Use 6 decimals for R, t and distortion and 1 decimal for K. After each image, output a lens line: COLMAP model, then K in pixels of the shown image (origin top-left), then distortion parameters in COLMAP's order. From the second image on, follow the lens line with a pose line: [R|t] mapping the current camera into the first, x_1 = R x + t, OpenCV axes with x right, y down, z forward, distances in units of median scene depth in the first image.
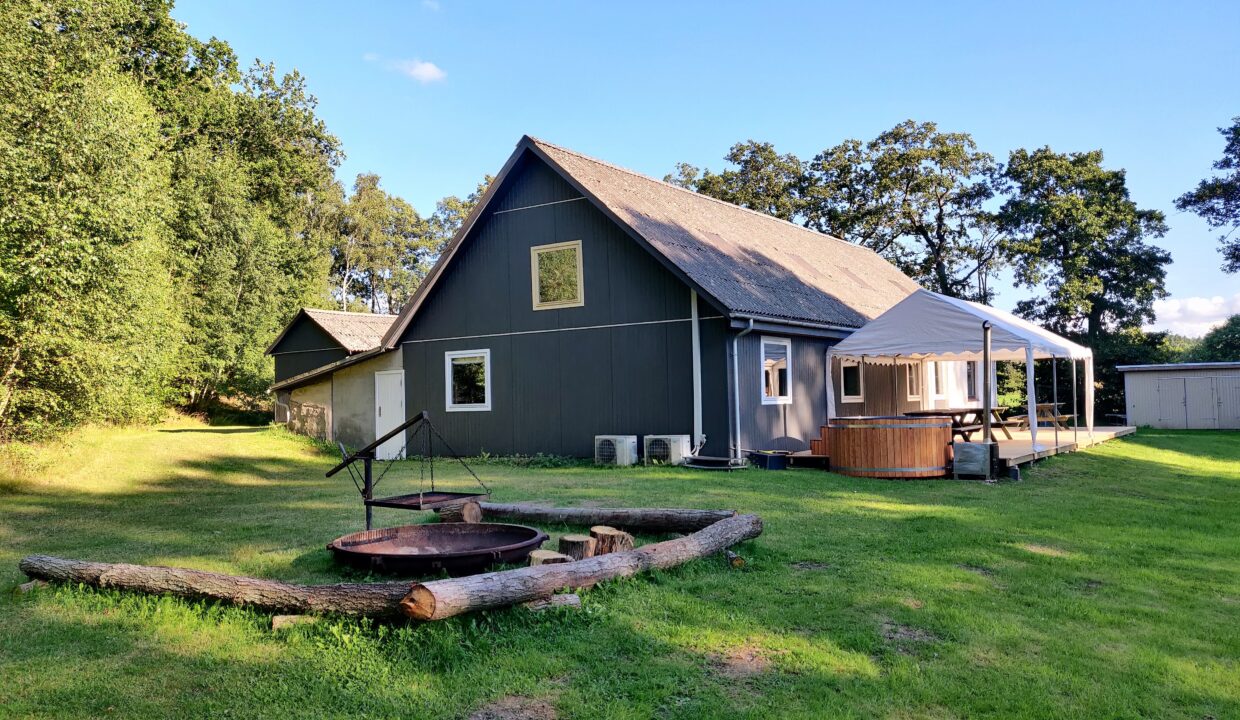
lens RADIAL K [[920.6, 0, 620.0], [0, 920.6, 398.4], [0, 0, 1]] dist [-0.000989, 0.001332]
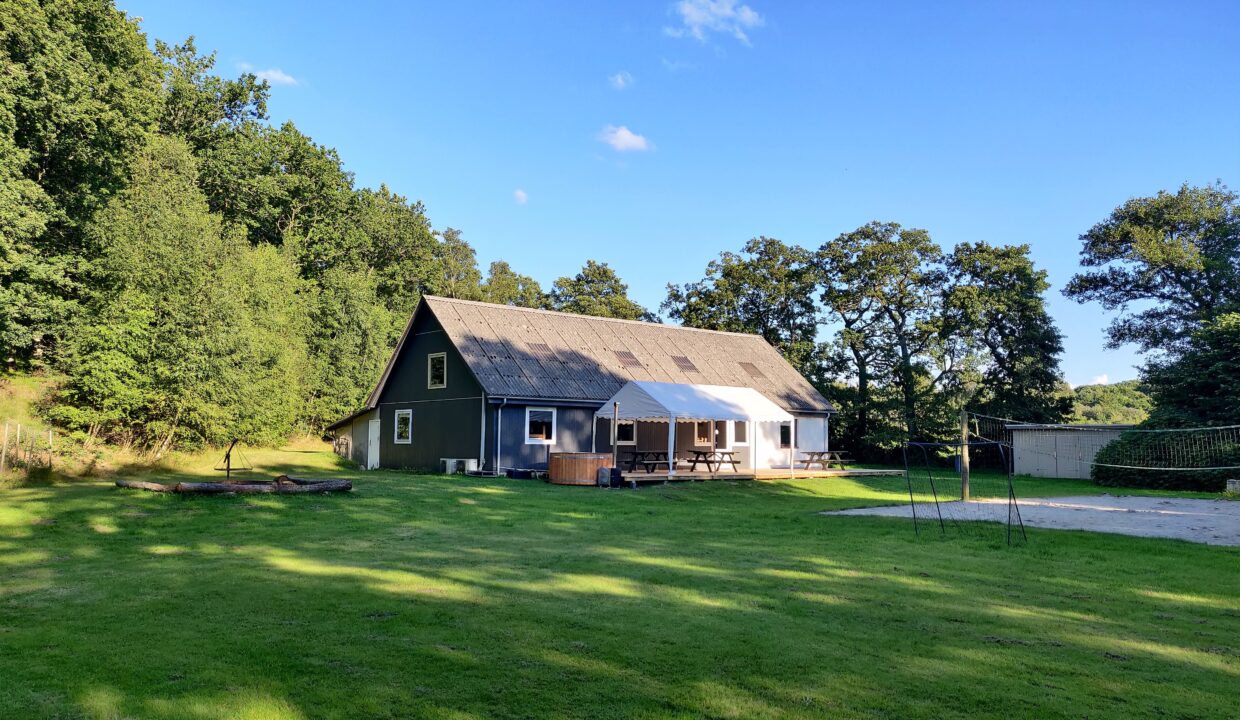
lens RADIAL K [[950.8, 0, 620.0], [0, 950.8, 360.0], [0, 0, 1]] dist [0.004847, 0.000195]
pose [[0.962973, 0.006801, -0.269511, 0.423916], [-0.028901, 0.996525, -0.078118, -0.009011], [0.268043, 0.083015, 0.959824, -0.387227]]
